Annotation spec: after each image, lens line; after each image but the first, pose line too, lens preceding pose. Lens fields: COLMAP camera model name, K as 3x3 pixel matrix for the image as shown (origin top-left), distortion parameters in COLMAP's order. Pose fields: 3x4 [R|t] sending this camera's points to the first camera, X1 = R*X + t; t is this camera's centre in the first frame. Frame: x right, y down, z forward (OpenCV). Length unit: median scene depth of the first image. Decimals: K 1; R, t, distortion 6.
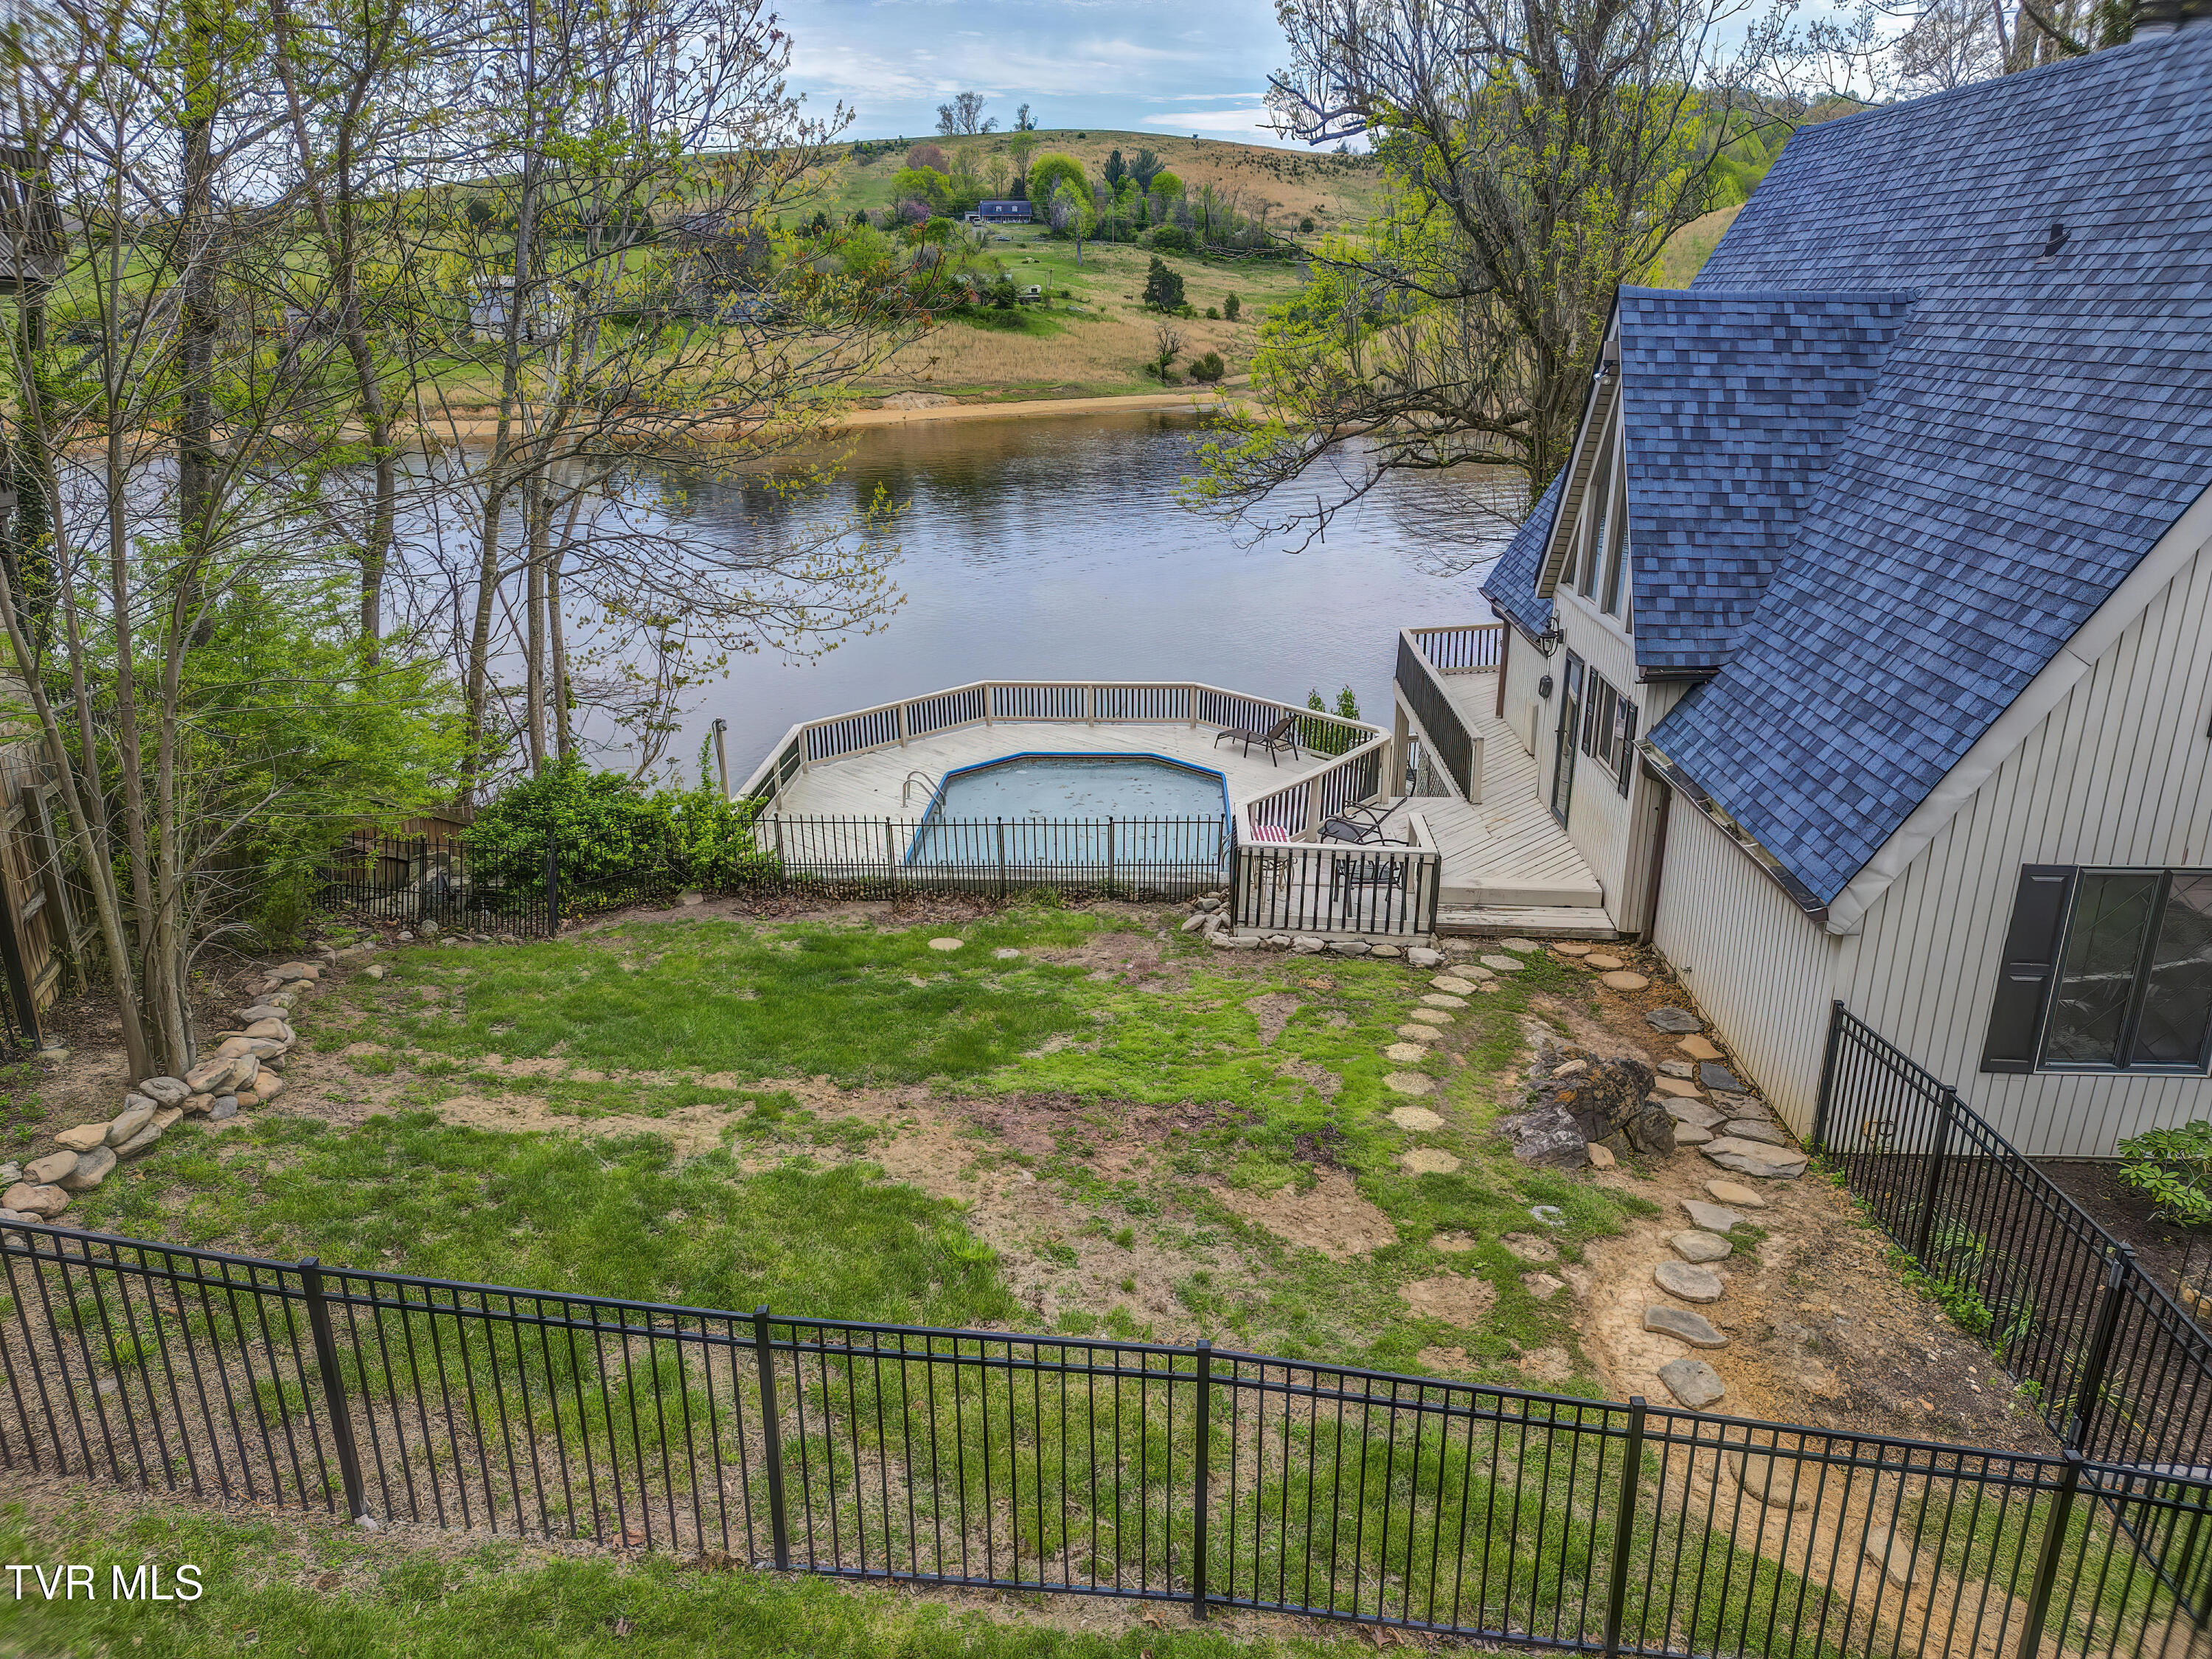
lens RADIAL K [[1536.0, 0, 1093.4], [0, 1536.0, 833.3], [0, 0, 1]] dist [0.059349, -0.044307]
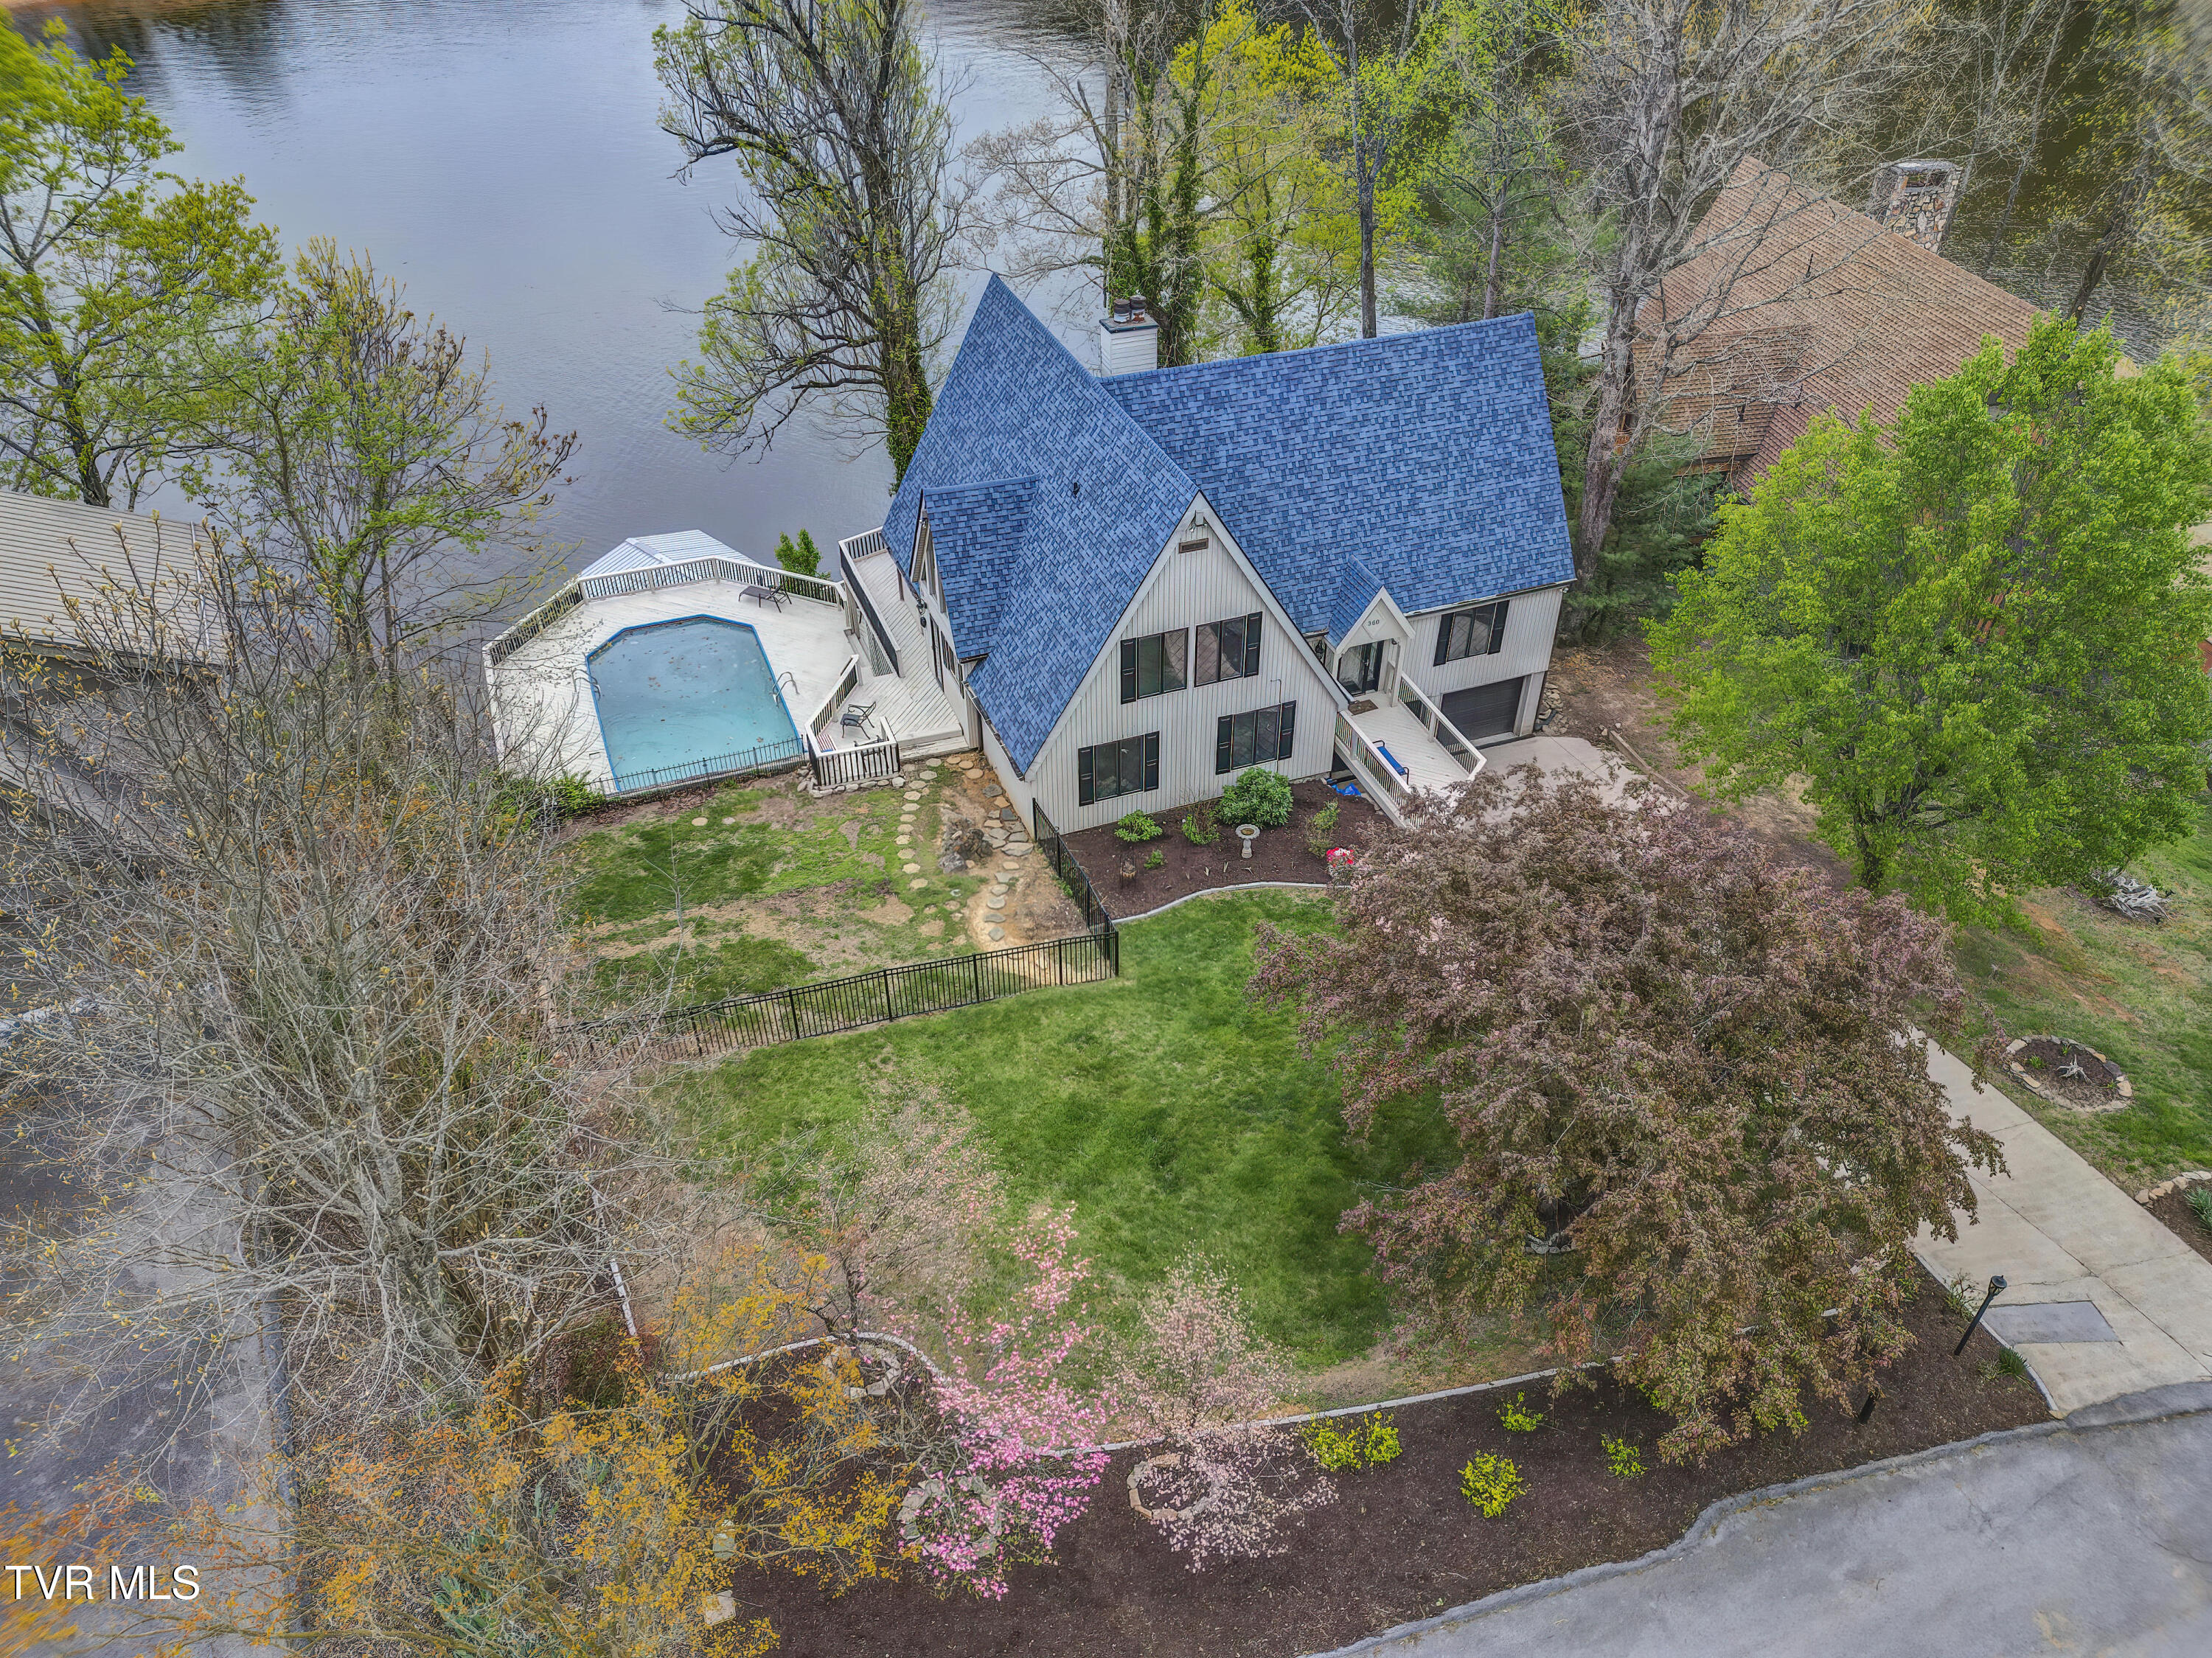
lens RADIAL K [[1535.9, 0, 1115.1], [0, 1535.9, 832.3], [0, 0, 1]] dist [0.059349, -0.044307]
pose [[0.914077, -0.246753, 0.321833, -0.348462], [0.134141, 0.932885, 0.334264, -0.767616], [-0.382713, -0.262372, 0.885828, -1.662236]]
